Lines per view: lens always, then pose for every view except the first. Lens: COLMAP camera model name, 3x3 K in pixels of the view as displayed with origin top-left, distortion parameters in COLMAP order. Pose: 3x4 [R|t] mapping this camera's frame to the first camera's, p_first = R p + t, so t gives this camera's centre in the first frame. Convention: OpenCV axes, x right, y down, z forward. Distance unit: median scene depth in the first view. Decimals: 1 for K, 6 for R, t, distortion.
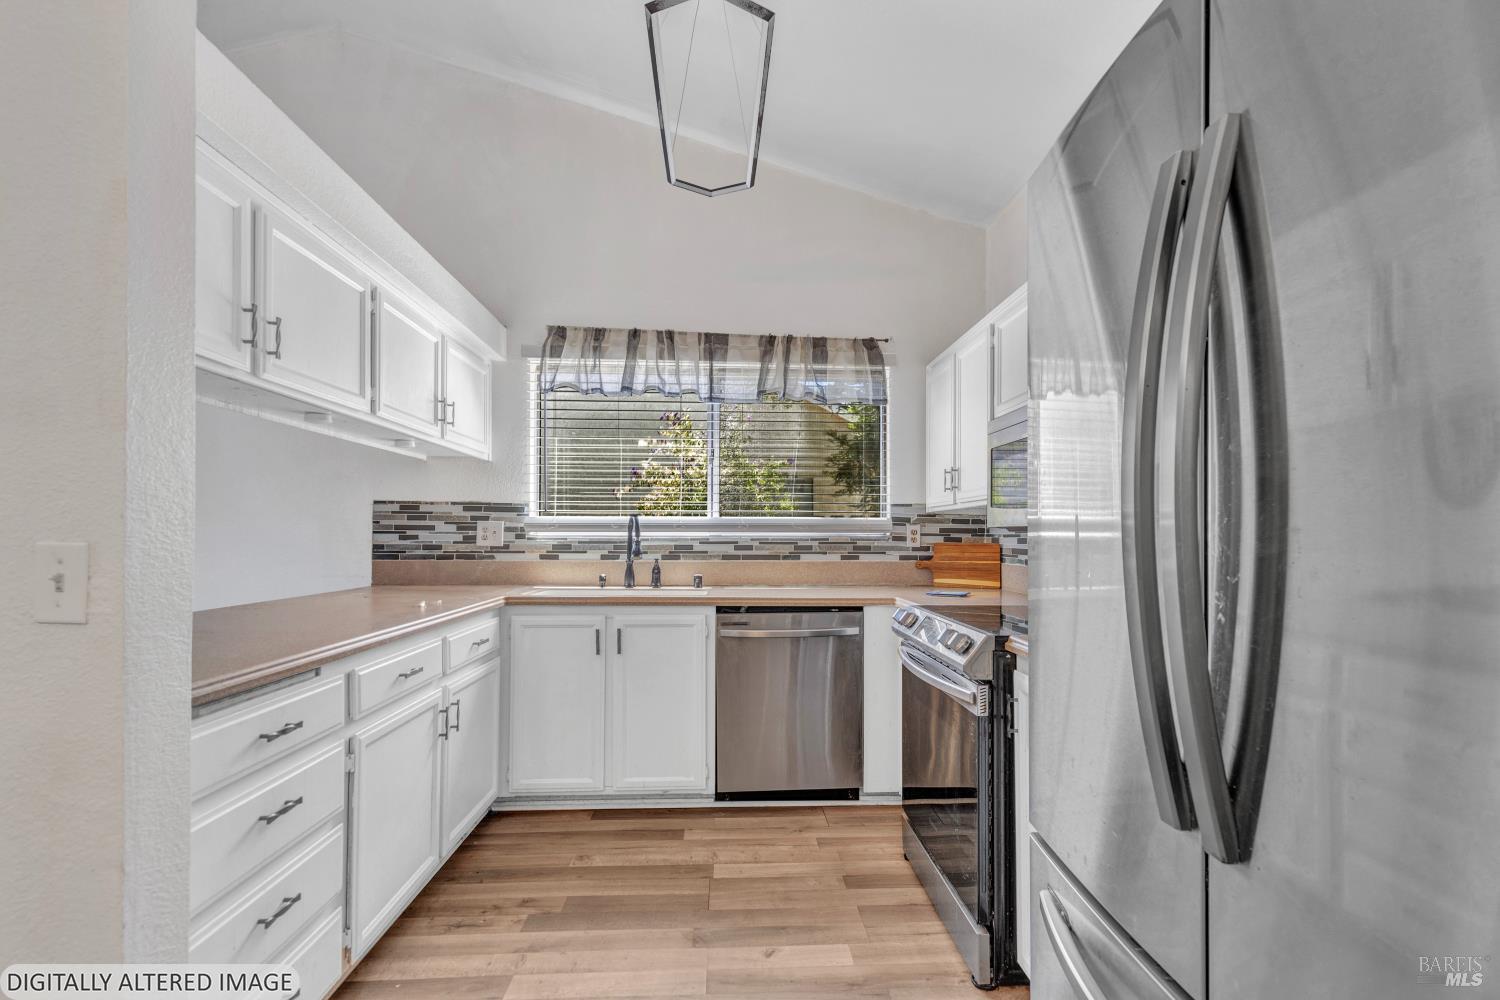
lens RADIAL K [[683.2, 0, 756.4], [0, 683.2, 528.9], [0, 0, 1]] dist [0.002082, 0.000012]
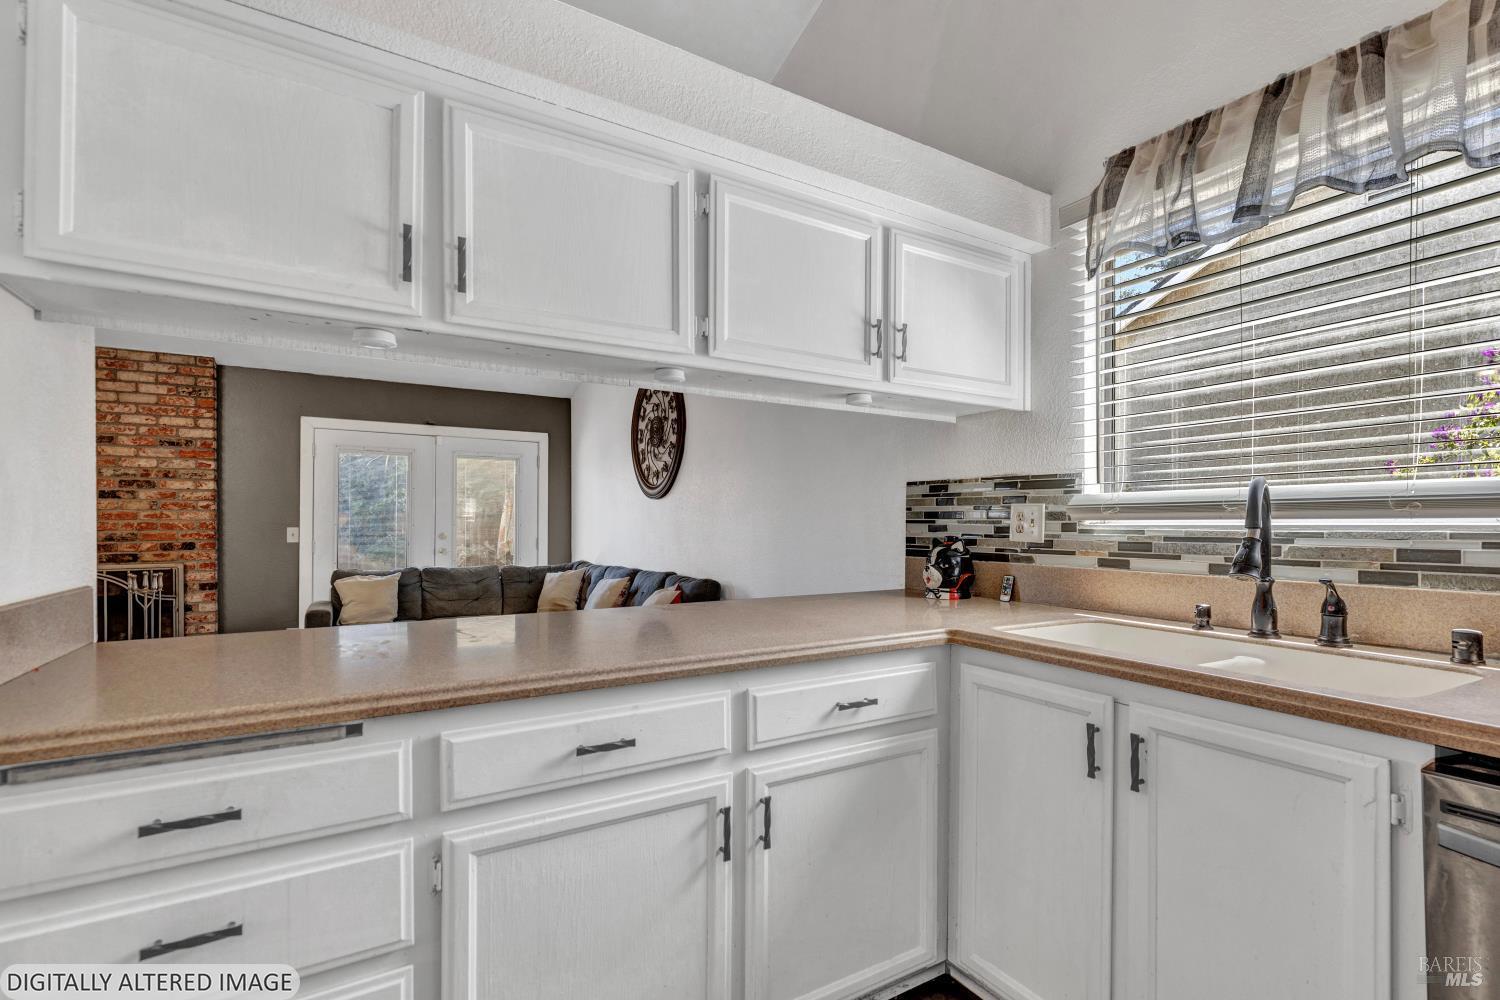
lens RADIAL K [[683.2, 0, 771.1], [0, 683.2, 524.3], [0, 0, 1]] dist [0.002082, 0.000012]
pose [[0.476743, -0.001564, -0.879041, 0.065098], [0.008434, 0.999961, 0.002795, 0.004378], [0.879002, -0.008746, 0.476737, 0.479632]]
